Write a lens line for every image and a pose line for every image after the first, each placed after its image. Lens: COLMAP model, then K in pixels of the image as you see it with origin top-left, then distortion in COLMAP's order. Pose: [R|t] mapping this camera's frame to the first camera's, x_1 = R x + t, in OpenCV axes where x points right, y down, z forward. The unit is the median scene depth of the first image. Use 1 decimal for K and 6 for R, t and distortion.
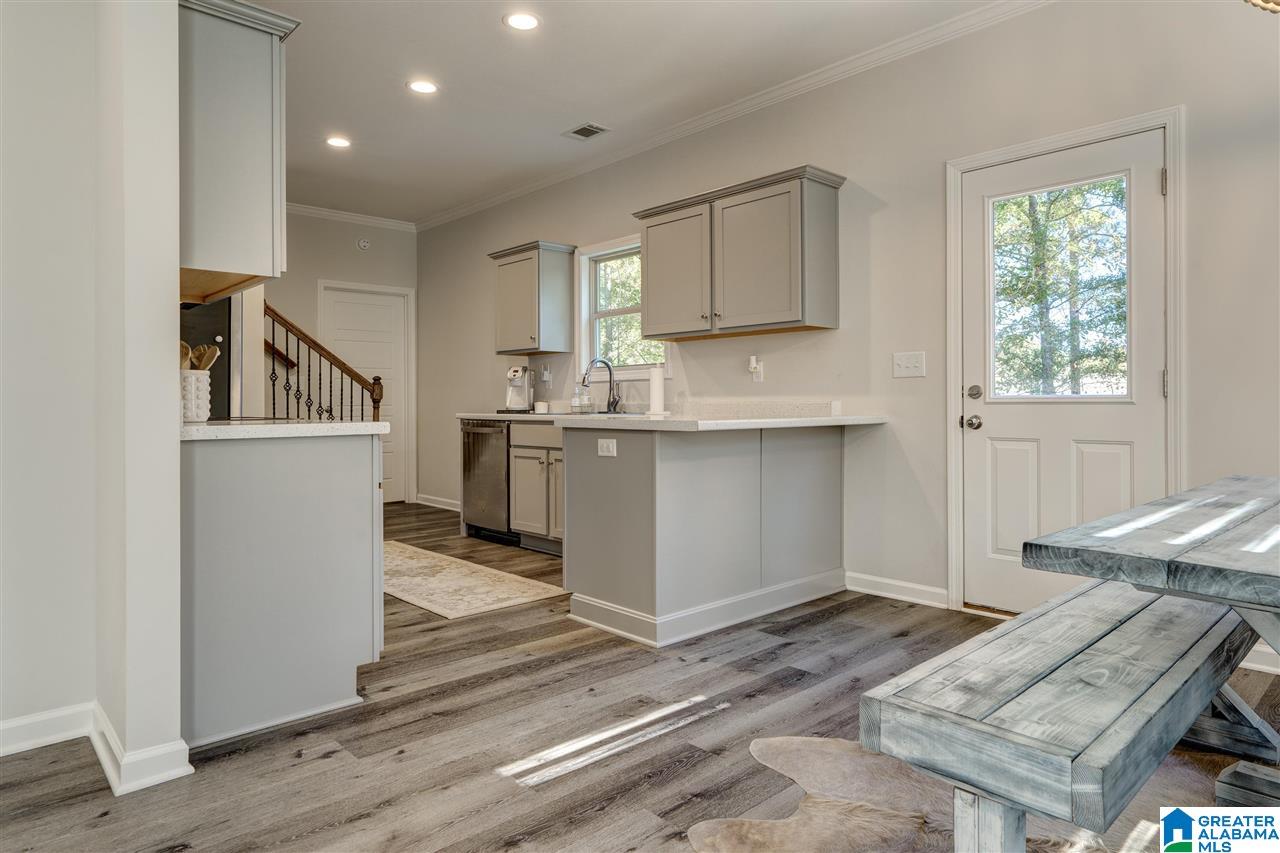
lens RADIAL K [[757.2, 0, 641.0], [0, 757.2, 399.4], [0, 0, 1]] dist [-0.001087, -0.000326]
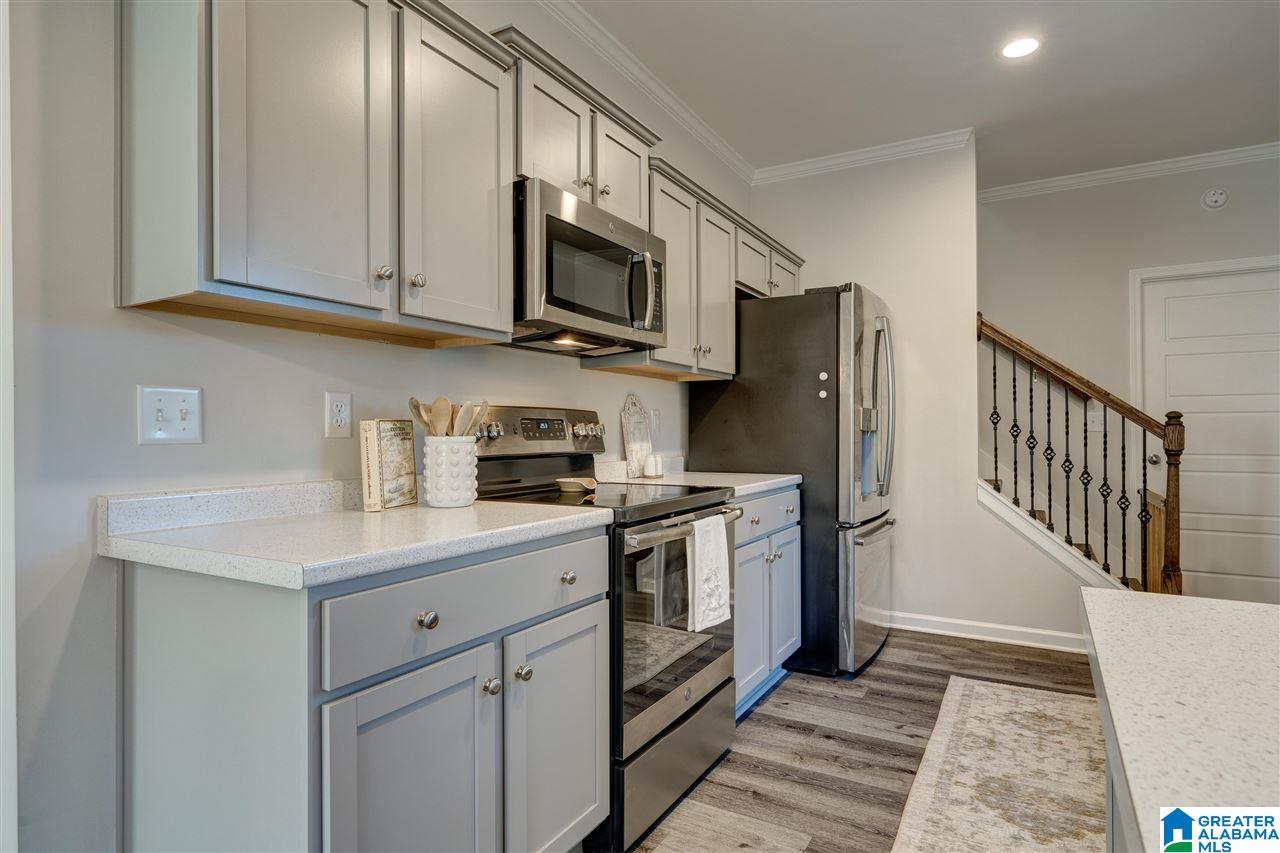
lens RADIAL K [[693.7, 0, 638.1], [0, 693.7, 432.1], [0, 0, 1]] dist [0.001797, 0.000288]
pose [[0.285405, 0.002718, -0.958403, 0.059016], [0.006560, 0.999967, 0.004790, -0.021360], [0.958385, -0.007654, 0.285377, 0.475948]]
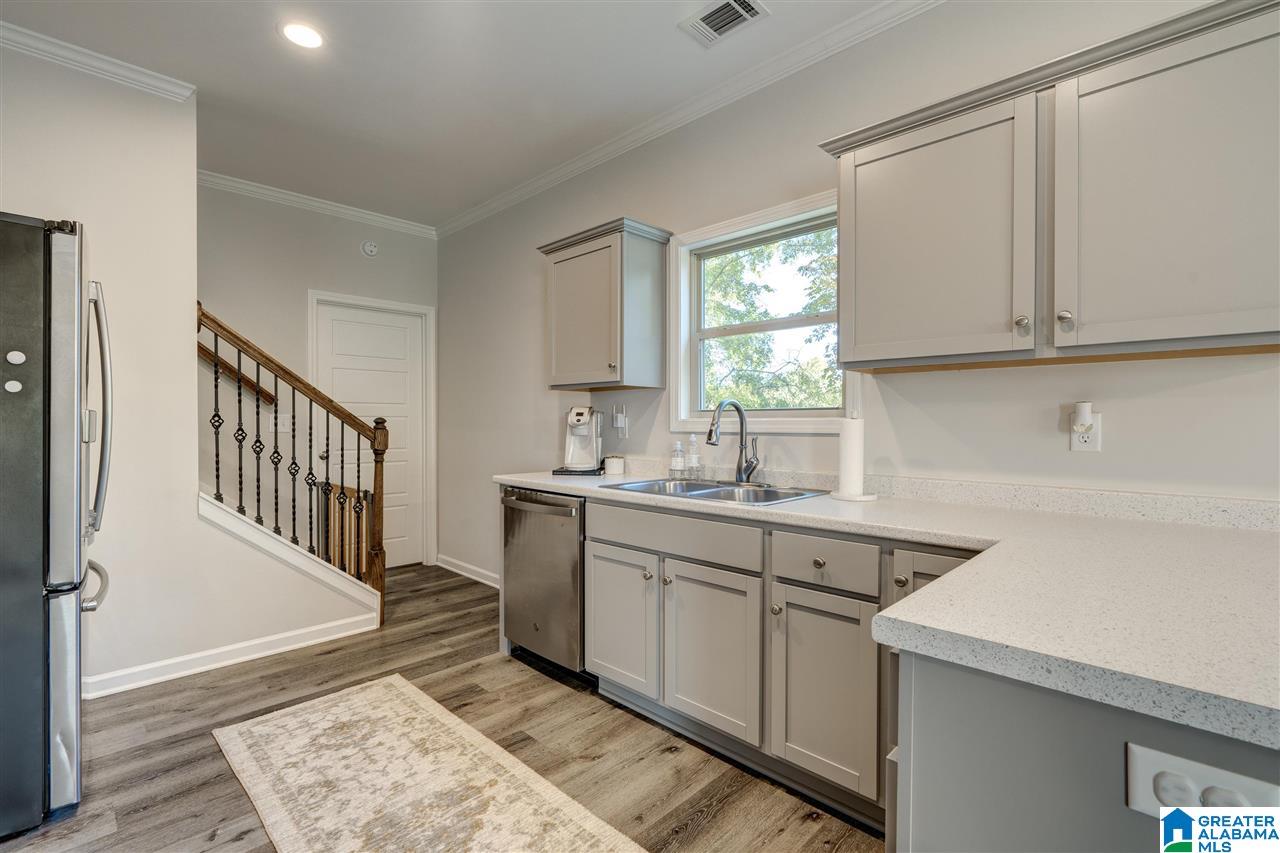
lens RADIAL K [[576.3, 0, 640.0], [0, 576.3, 426.5], [0, 0, 1]] dist [-0.002633, 0.000862]
pose [[0.998876, 0.005404, 0.047087, -0.137440], [-0.006089, 0.999878, 0.014404, -0.034360], [-0.047003, -0.014674, 0.998787, 0.476094]]
